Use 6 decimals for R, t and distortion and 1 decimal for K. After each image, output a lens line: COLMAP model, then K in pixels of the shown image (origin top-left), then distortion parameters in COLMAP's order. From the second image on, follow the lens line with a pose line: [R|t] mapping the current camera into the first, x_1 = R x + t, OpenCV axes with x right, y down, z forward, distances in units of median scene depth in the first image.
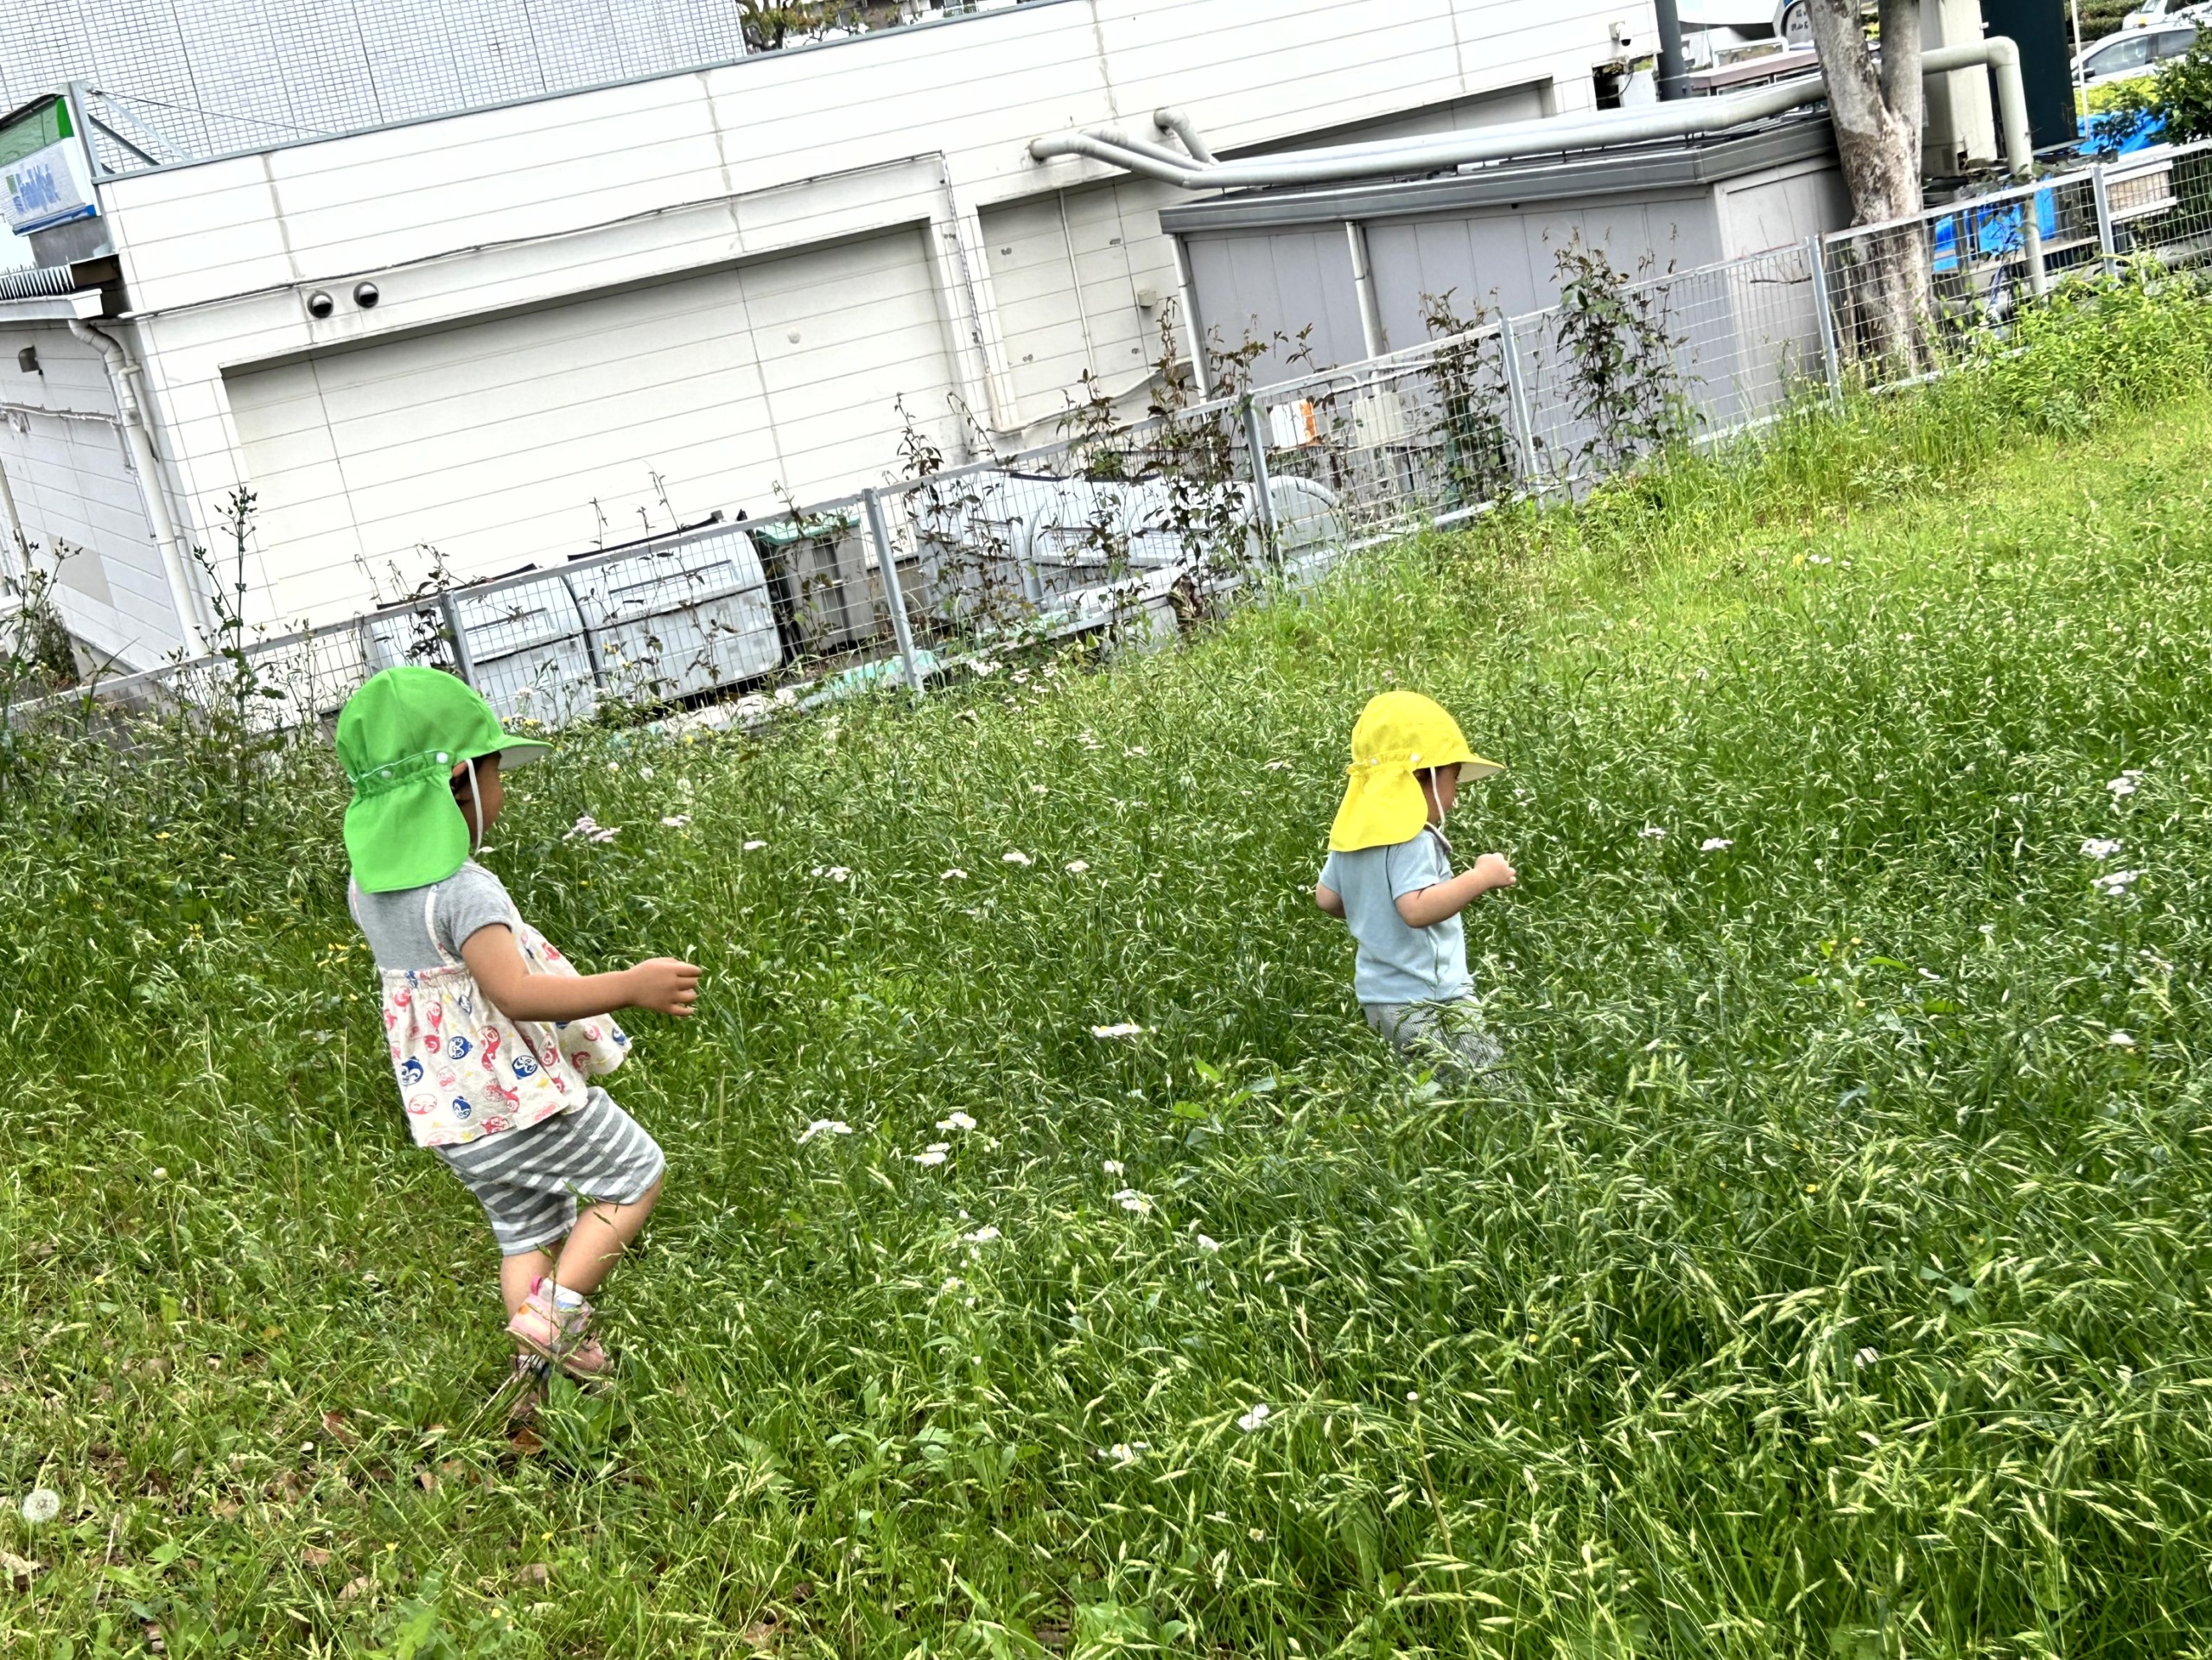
lens RADIAL K [[2982.9, 0, 1106.0], [0, 2982.9, 830.0], [0, 0, 1]] dist [0.057822, 0.014930]
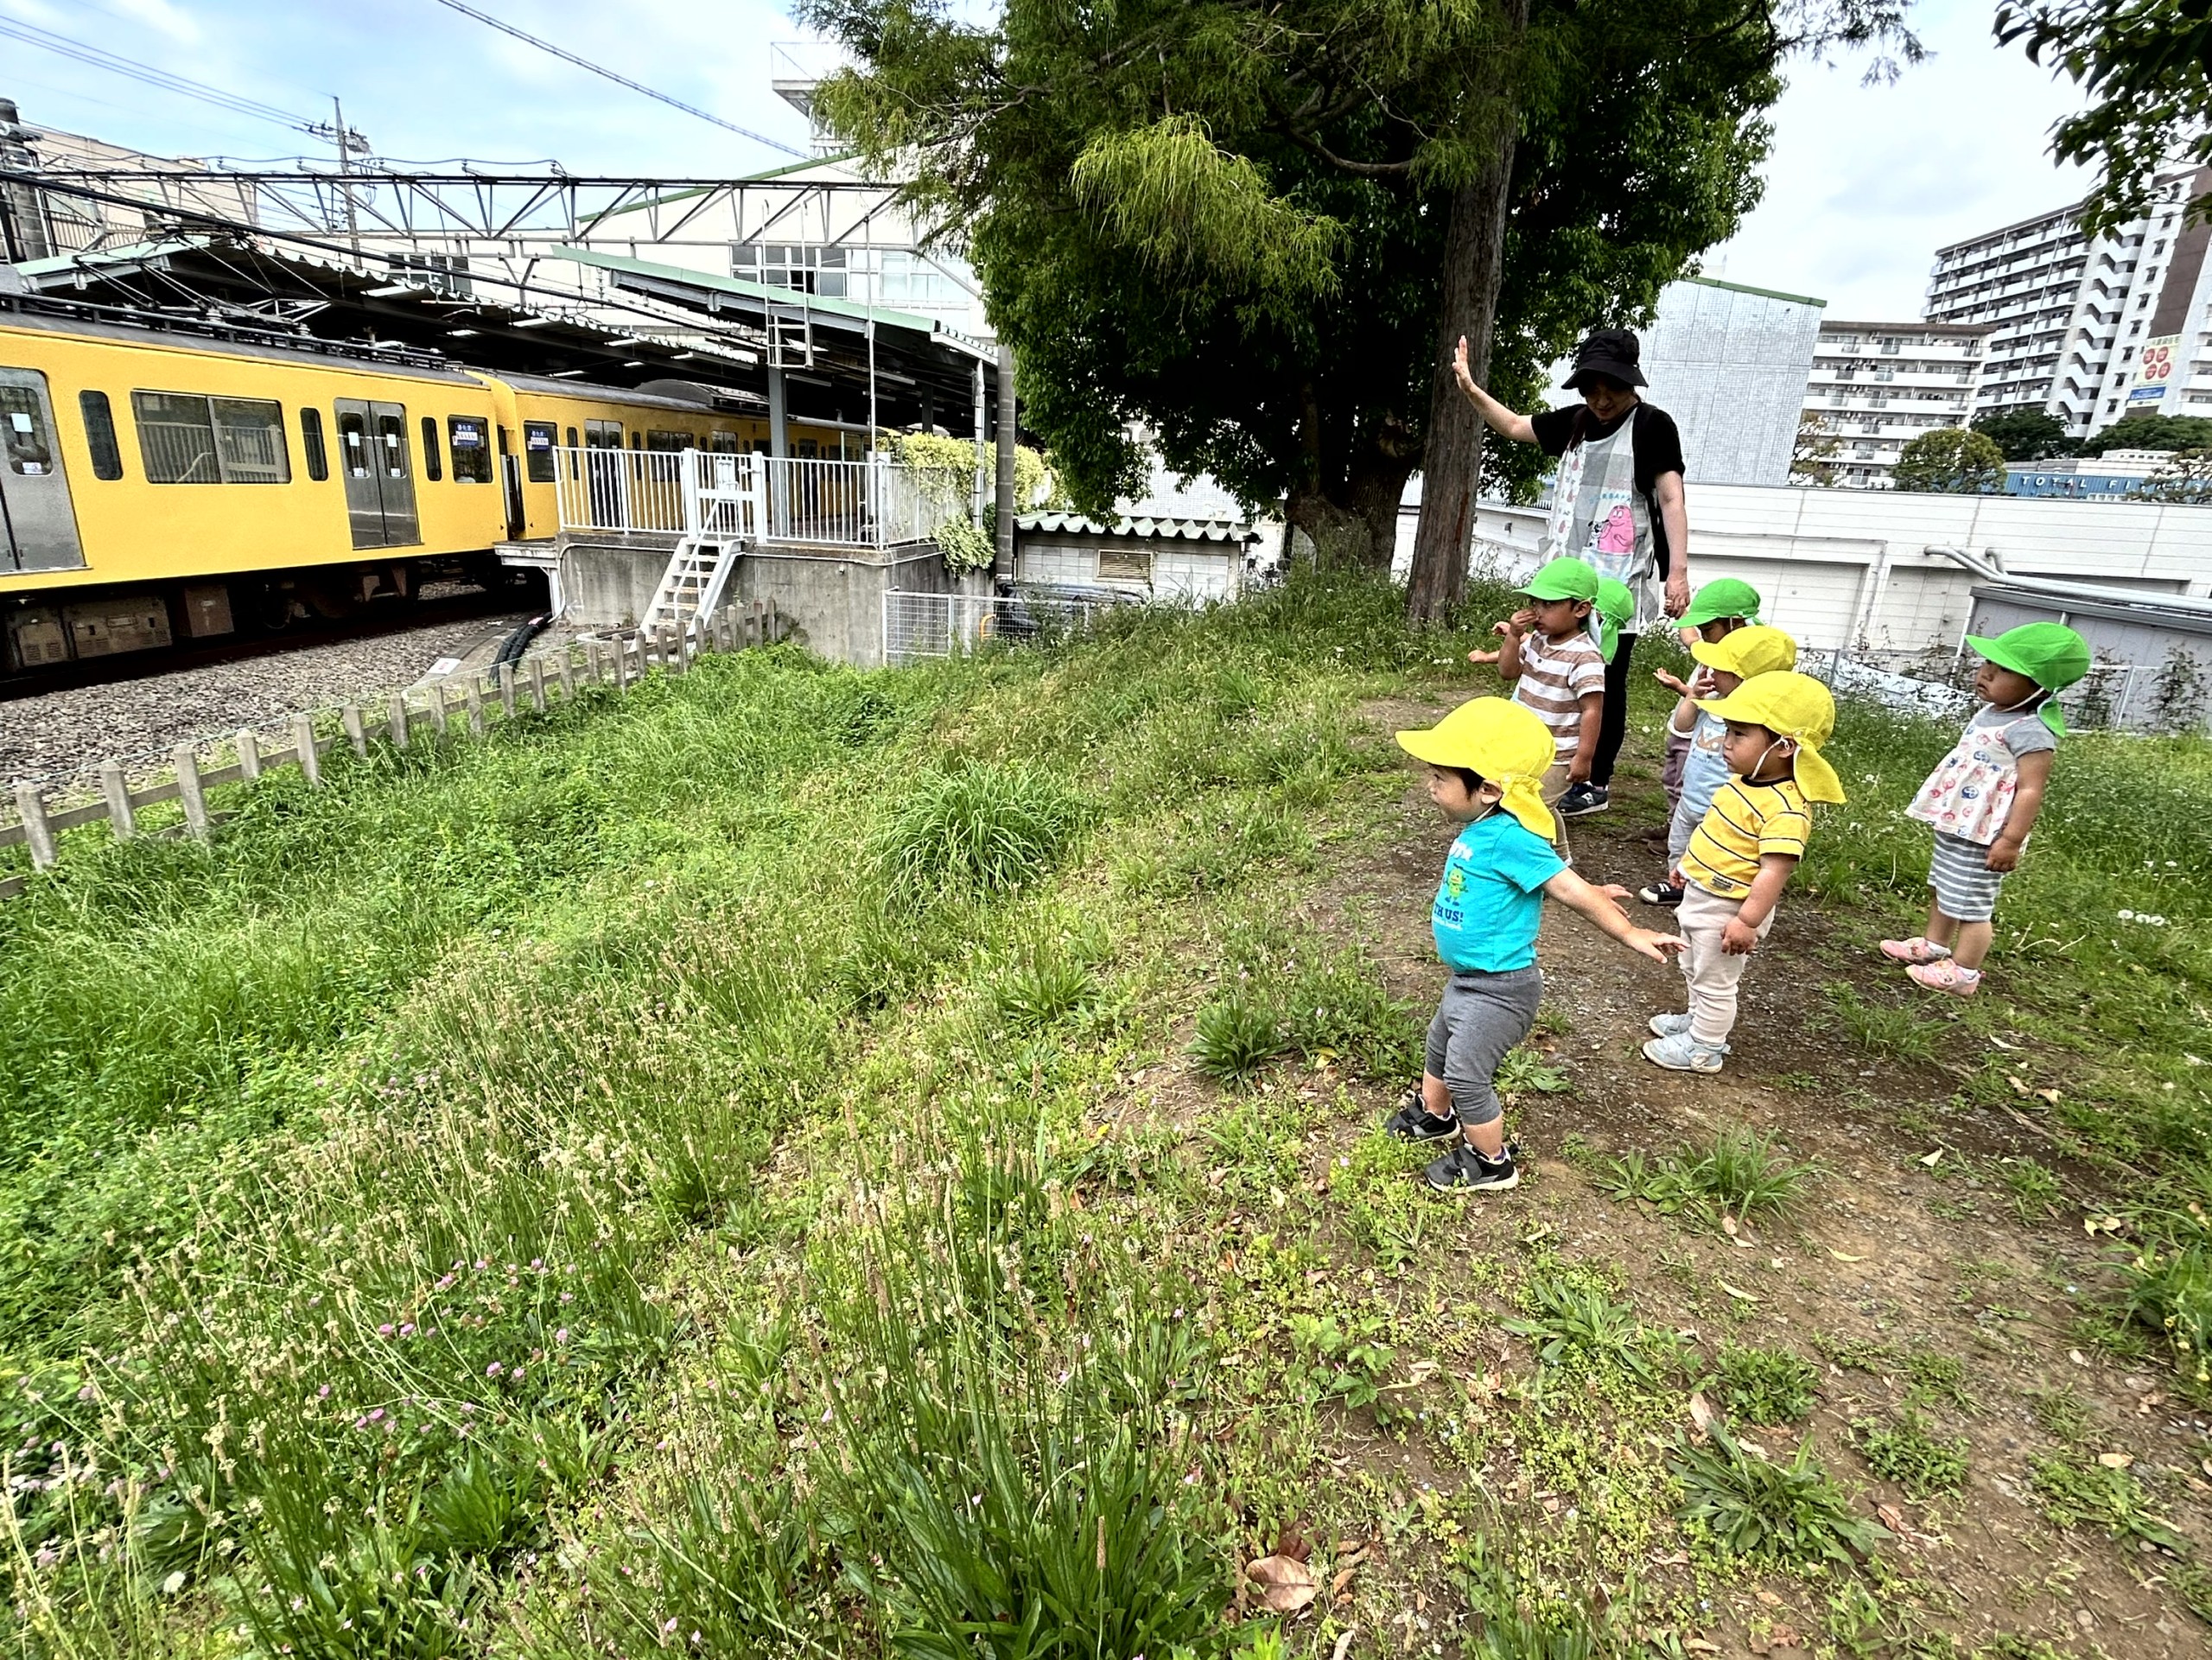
lens RADIAL K [[1122.0, 0, 1106.0], [0, 1122.0, 830.0], [0, 0, 1]] dist [0.000486, 0.000421]
pose [[0.800101, 0.387716, -0.457727, -0.055550], [-0.340004, 0.921756, 0.186448, 0.057412], [0.494202, 0.006452, 0.869323, -0.195780]]
